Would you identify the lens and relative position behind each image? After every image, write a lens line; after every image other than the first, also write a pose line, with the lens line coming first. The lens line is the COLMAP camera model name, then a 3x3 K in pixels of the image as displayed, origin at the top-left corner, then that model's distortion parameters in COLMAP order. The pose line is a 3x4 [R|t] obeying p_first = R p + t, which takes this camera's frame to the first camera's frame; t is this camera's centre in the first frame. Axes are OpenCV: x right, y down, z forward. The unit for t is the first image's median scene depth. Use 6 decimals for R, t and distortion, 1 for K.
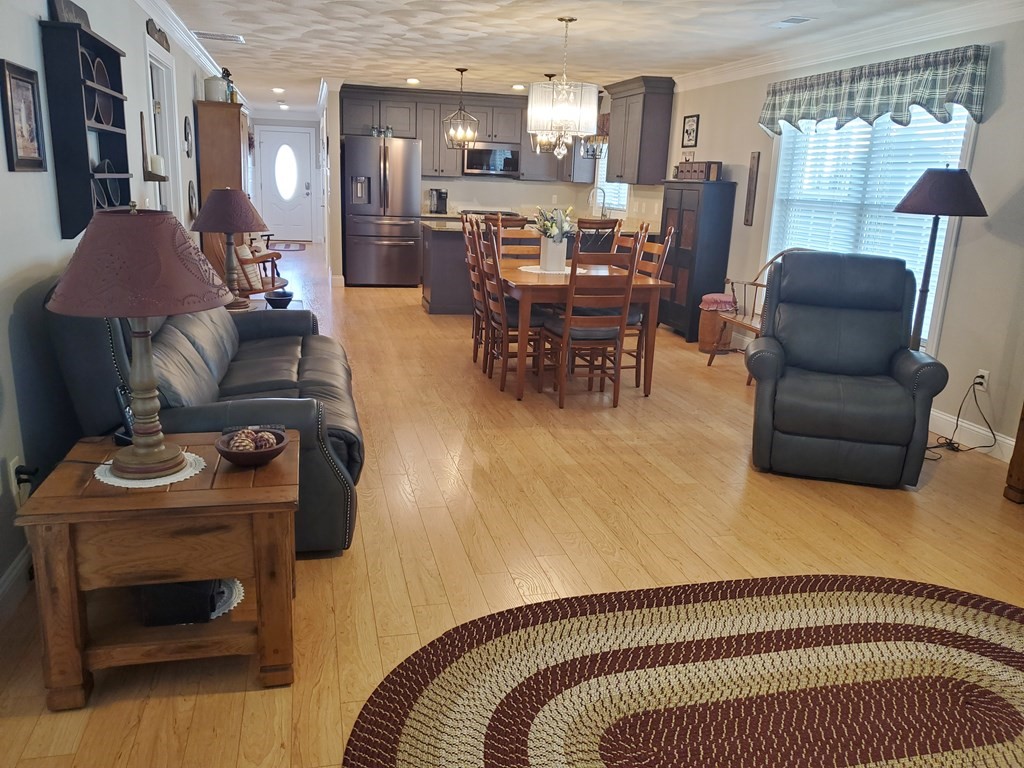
lens RADIAL K [[798.2, 0, 504.8], [0, 798.2, 382.4], [0, 0, 1]] dist [0.031597, -0.030889]
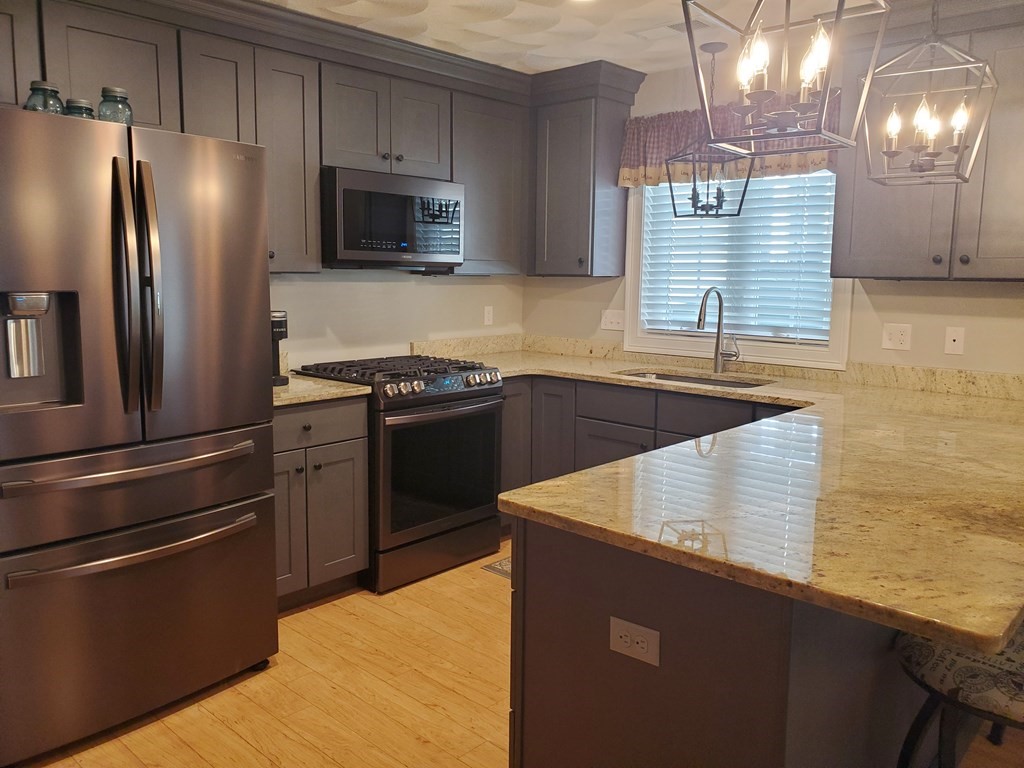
lens RADIAL K [[798.2, 0, 508.8], [0, 798.2, 381.9], [0, 0, 1]] dist [0.031597, -0.030889]
pose [[0.830657, -0.104586, 0.546874, -0.232446], [0.156983, 0.986344, -0.049812, -0.240097], [-0.534196, 0.127227, 0.835732, 0.900292]]
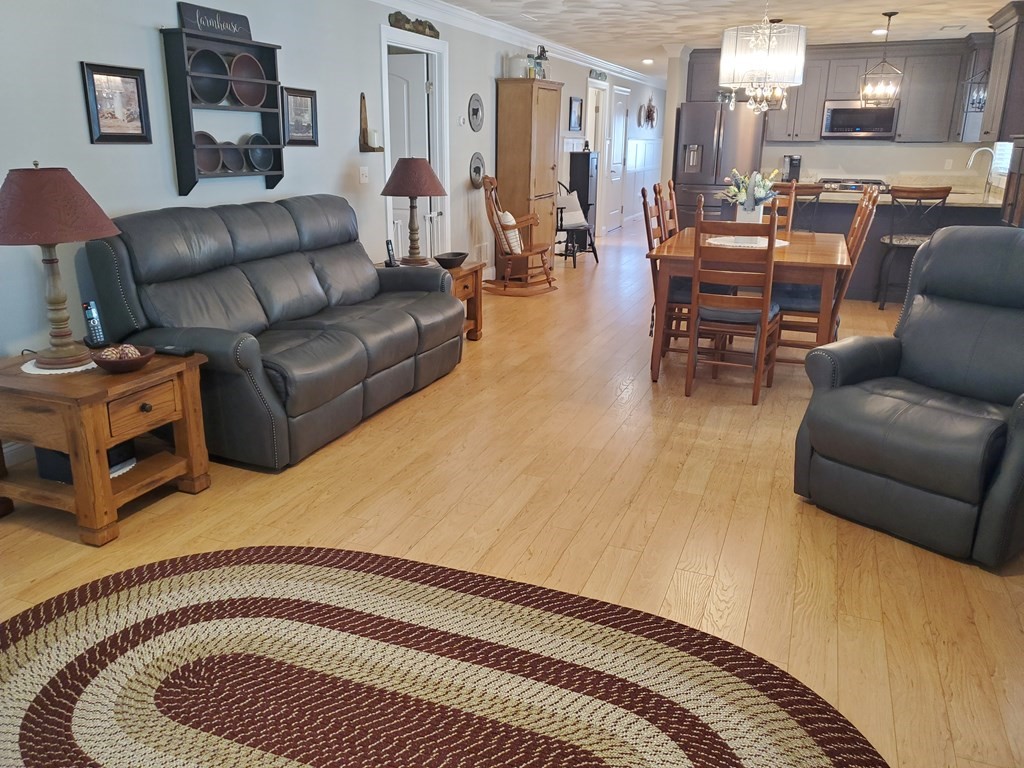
lens RADIAL K [[798.2, 0, 494.4], [0, 798.2, 384.5], [0, 0, 1]] dist [0.031597, -0.030889]
pose [[0.812403, 0.138679, -0.566366, 0.256128], [-0.120479, 0.990269, 0.069658, -0.010687], [0.570514, 0.011645, 0.821205, 0.087880]]
